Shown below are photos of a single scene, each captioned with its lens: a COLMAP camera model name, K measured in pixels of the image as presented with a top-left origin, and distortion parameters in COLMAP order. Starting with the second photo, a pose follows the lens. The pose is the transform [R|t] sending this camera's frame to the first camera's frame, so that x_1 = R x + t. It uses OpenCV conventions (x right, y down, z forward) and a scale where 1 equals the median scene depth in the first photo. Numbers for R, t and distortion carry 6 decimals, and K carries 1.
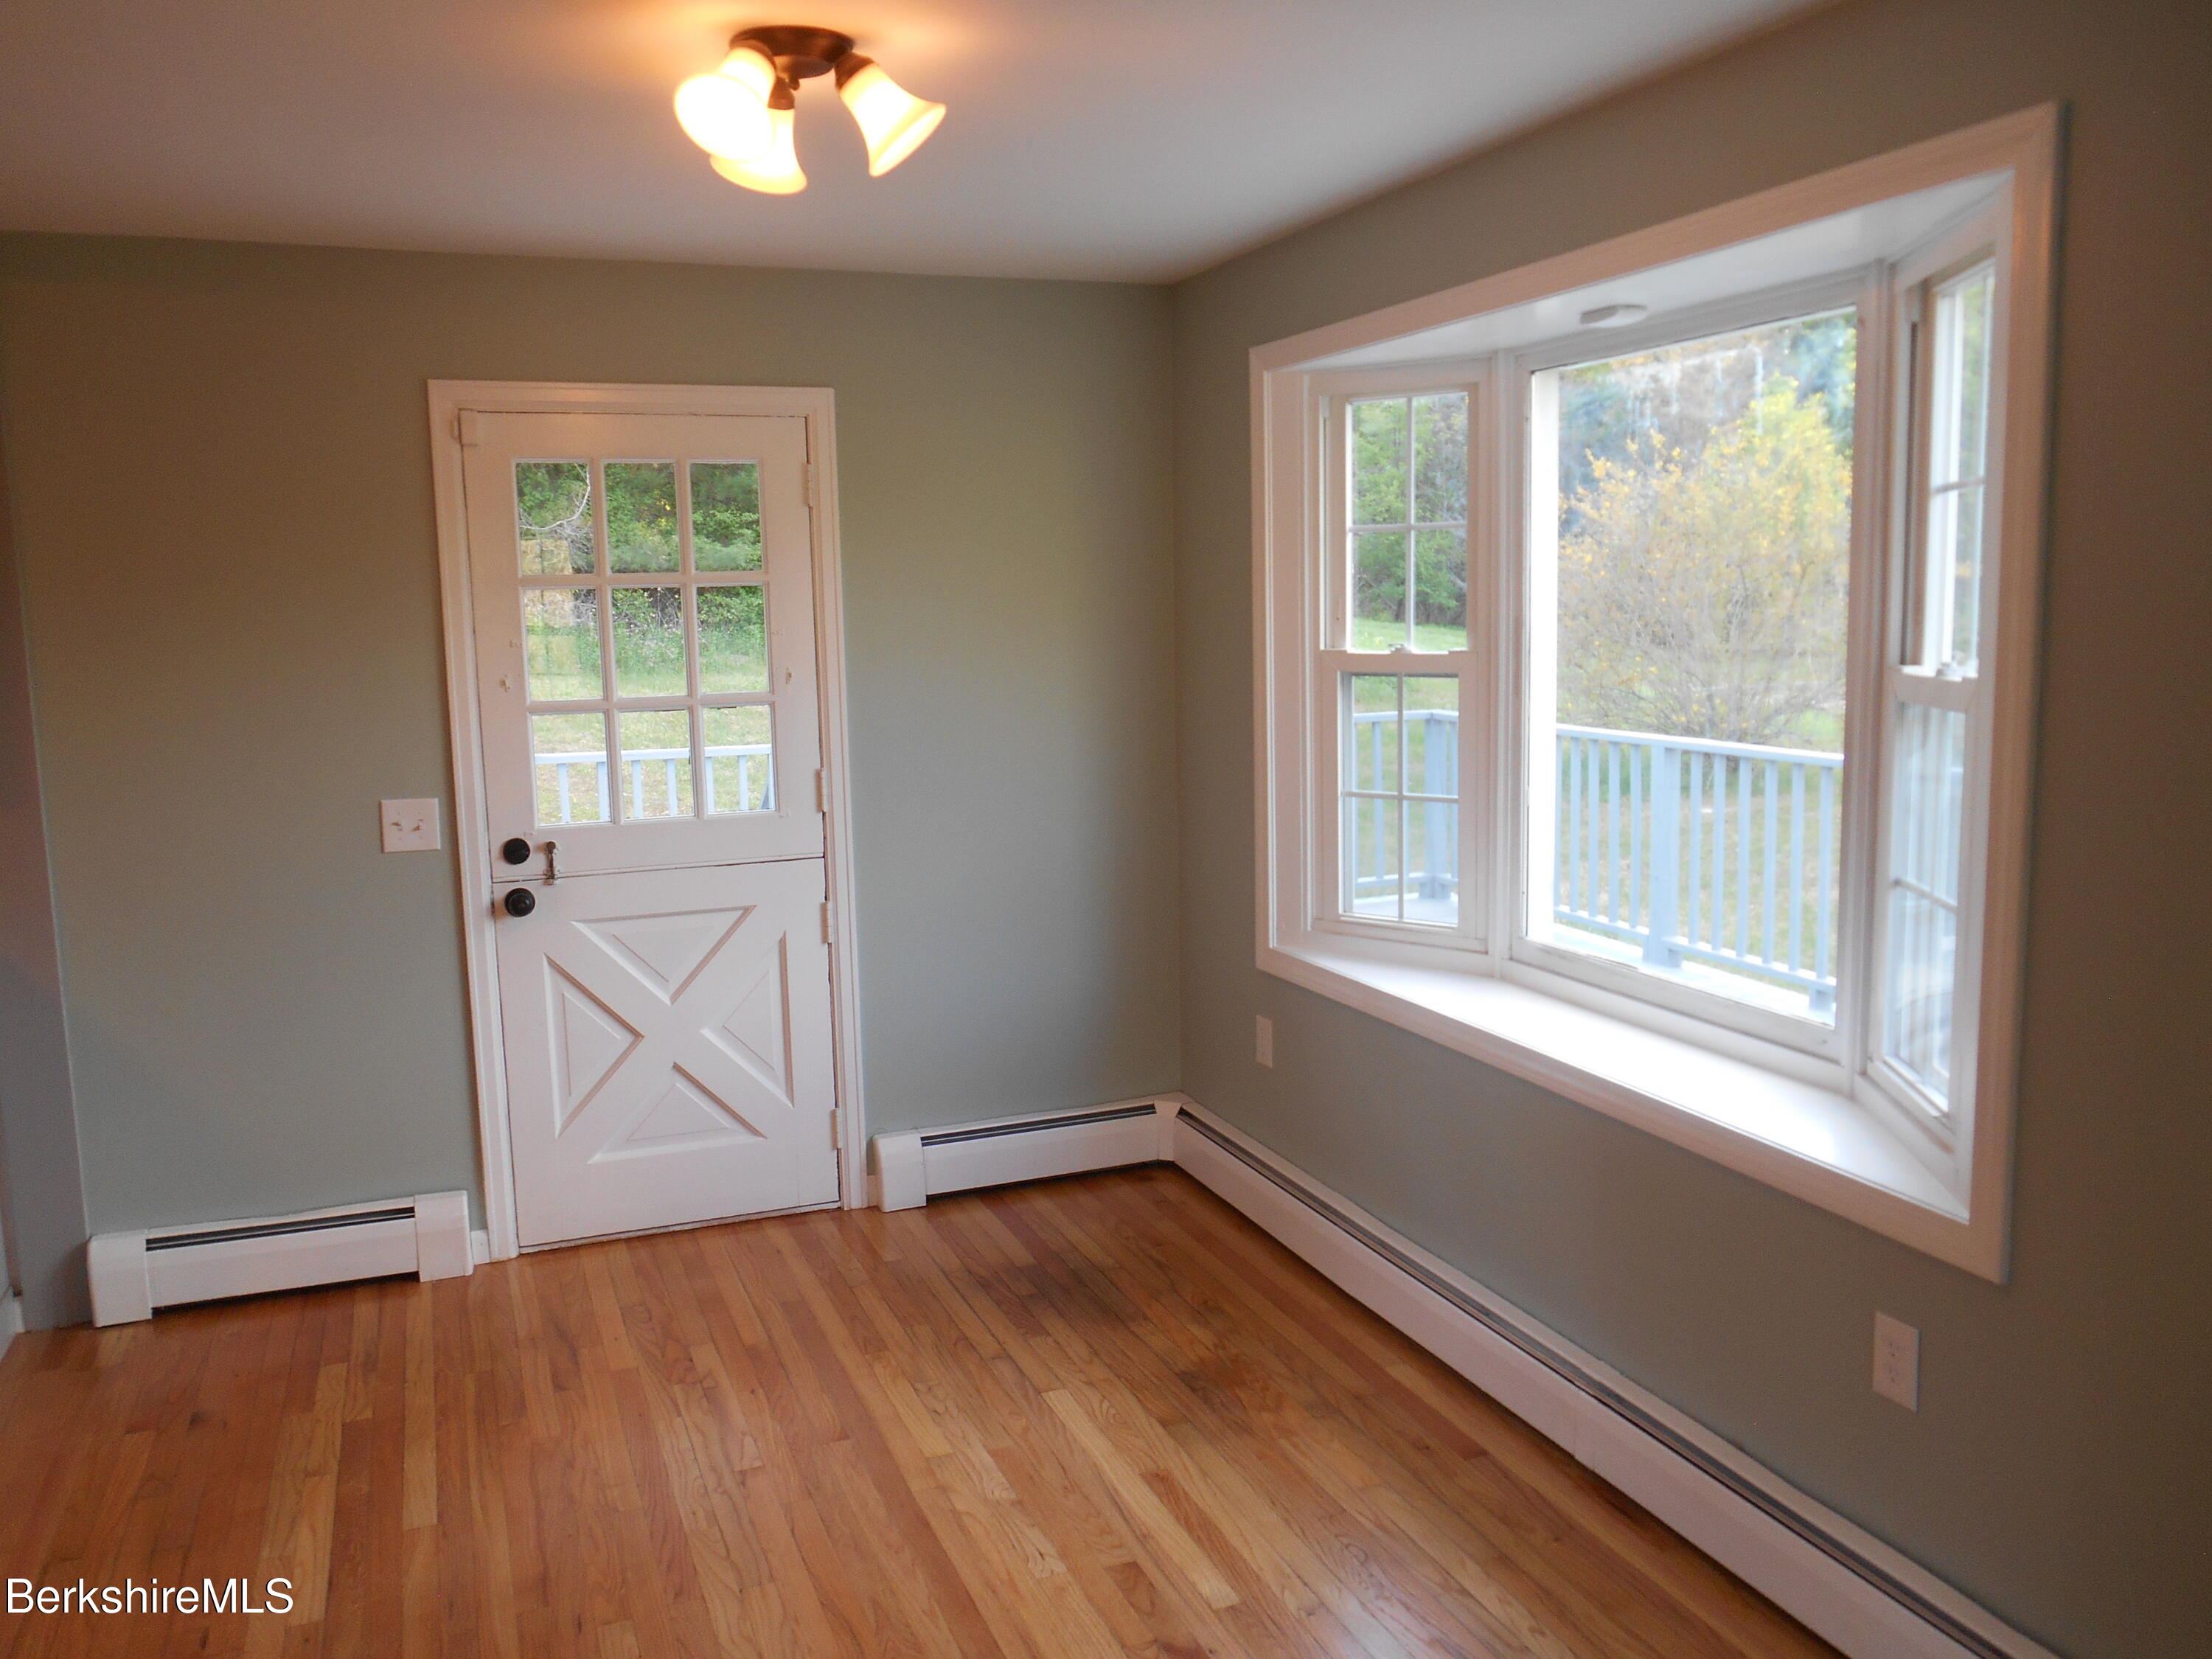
lens RADIAL K [[1714.1, 0, 1106.0], [0, 1714.1, 829.5], [0, 0, 1]] dist [-0.009887, -0.005770]
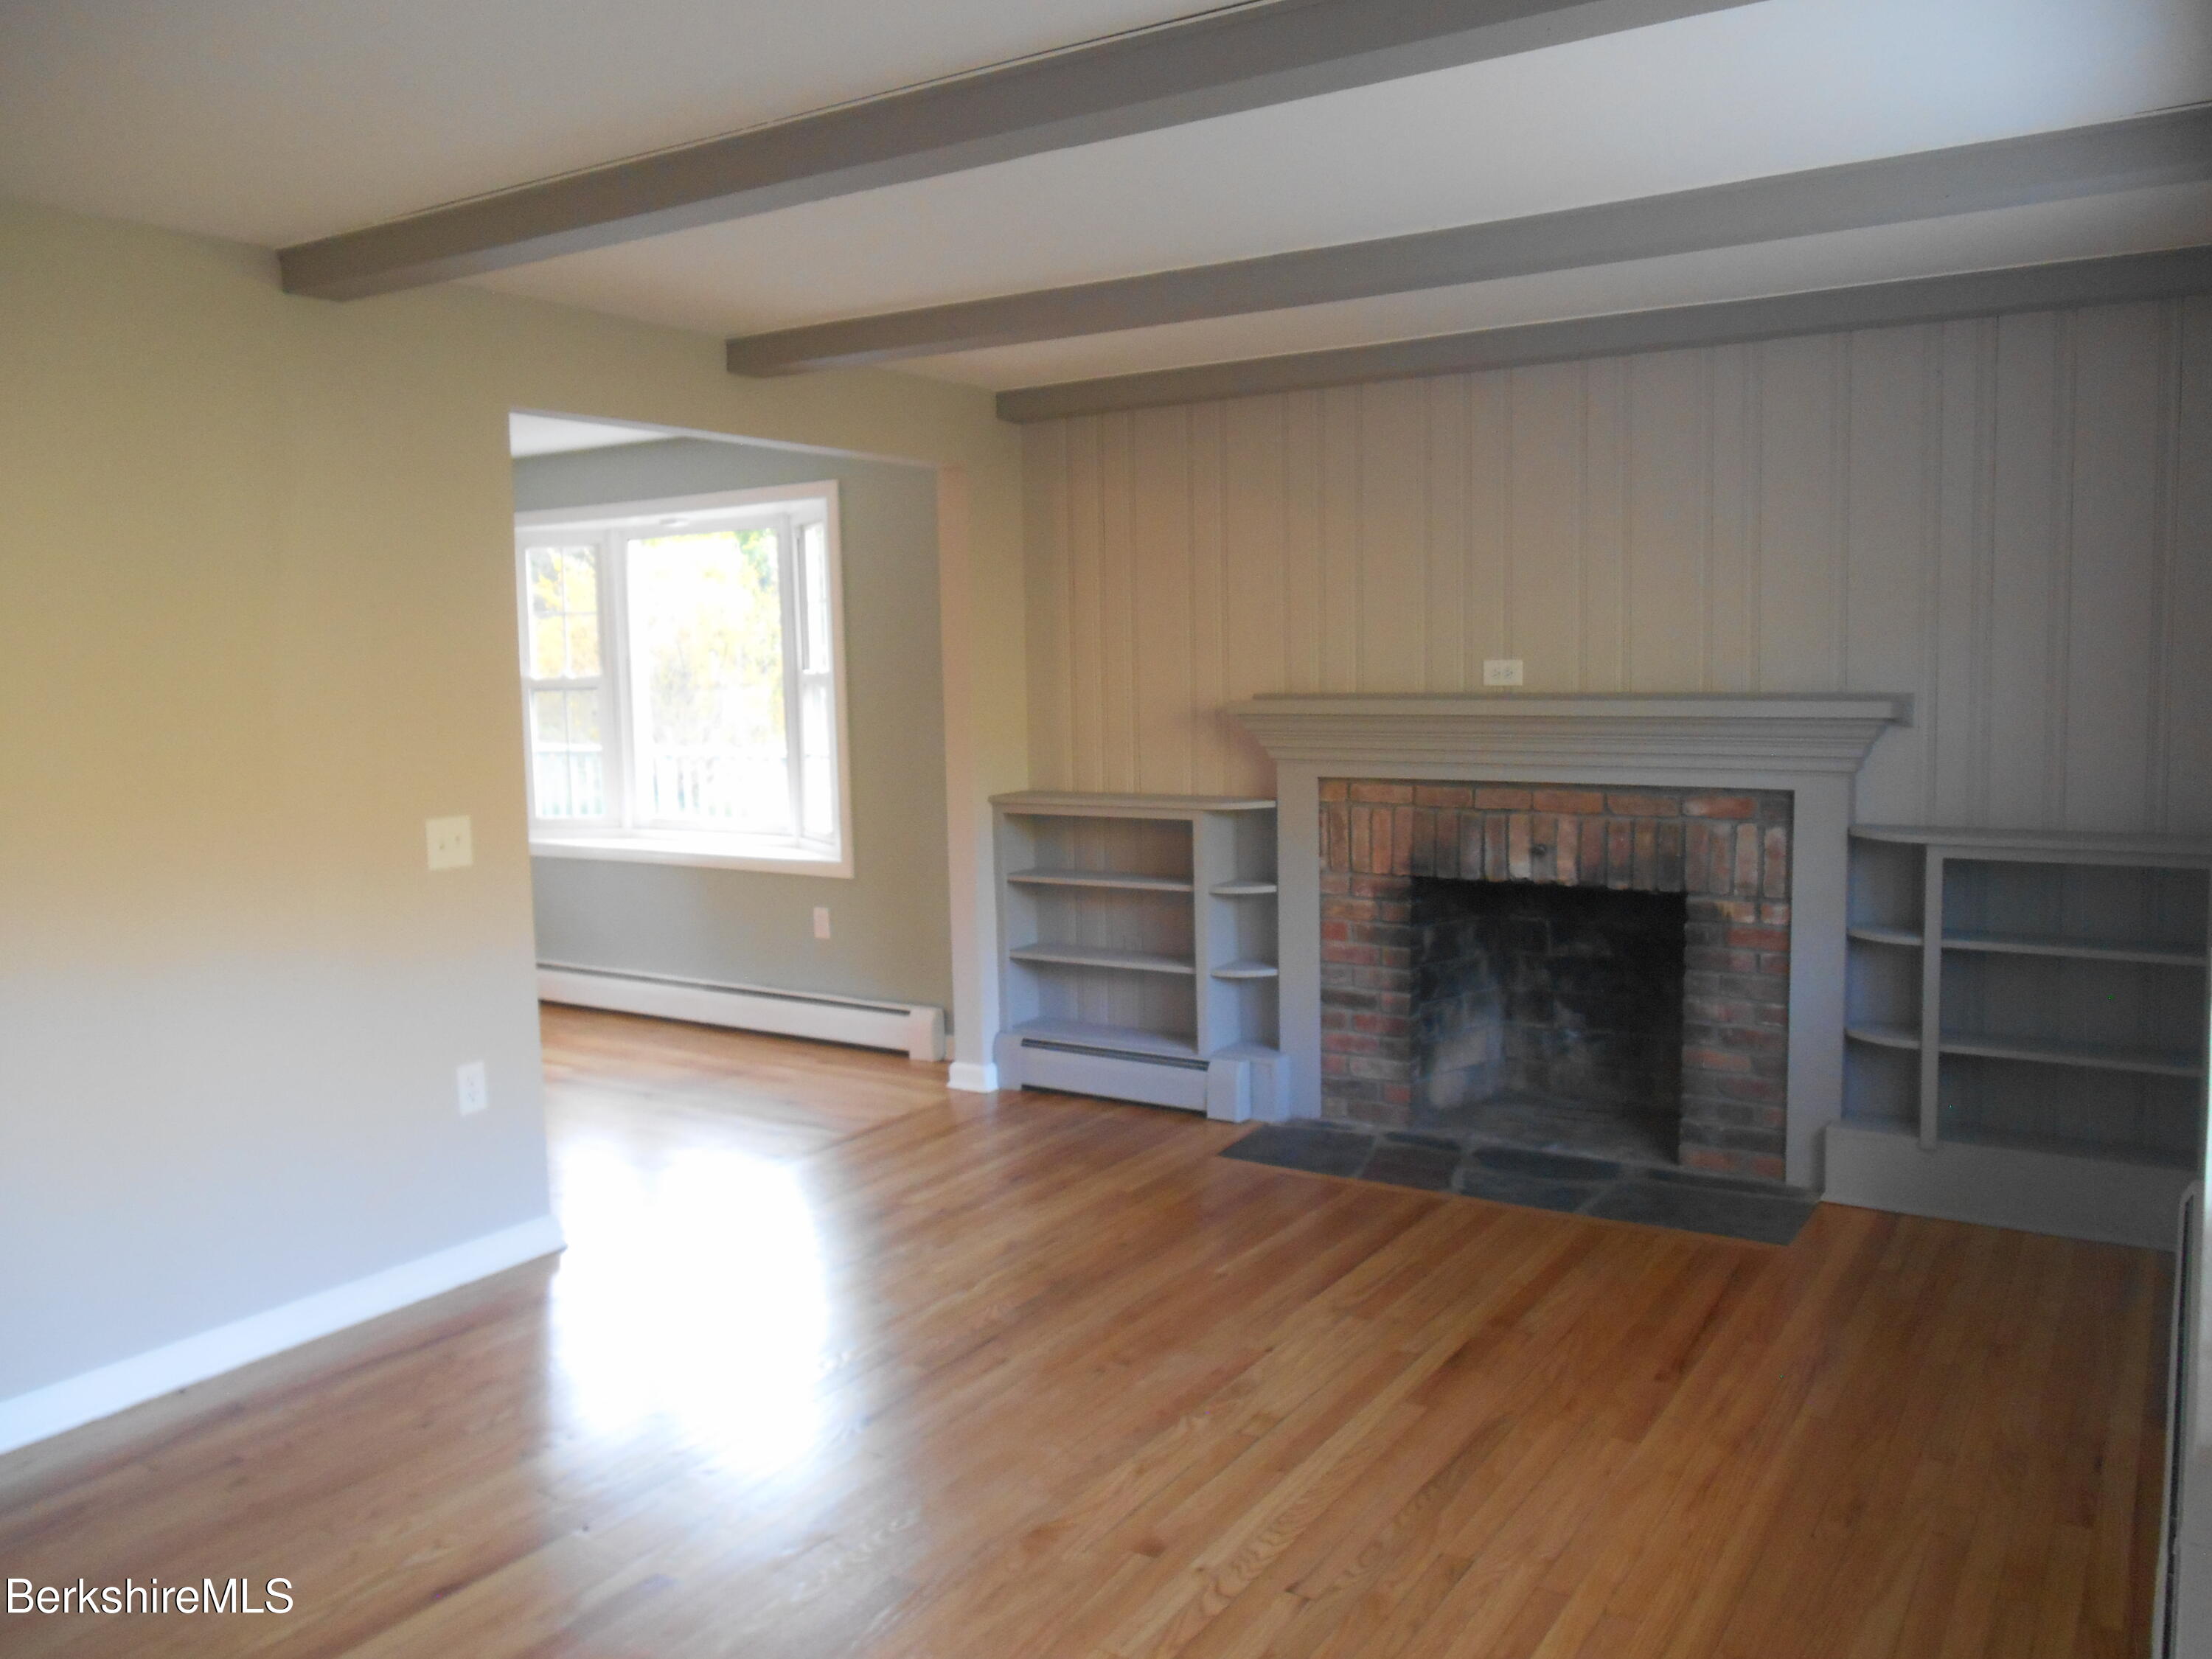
lens RADIAL K [[1714.1, 0, 1106.0], [0, 1714.1, 829.5], [0, 0, 1]] dist [-0.009887, -0.005770]
pose [[0.819607, -0.055600, 0.570222, -0.647788], [0.082068, 0.996410, -0.020806, 0.233648], [-0.567018, 0.063850, 0.821227, -1.365671]]
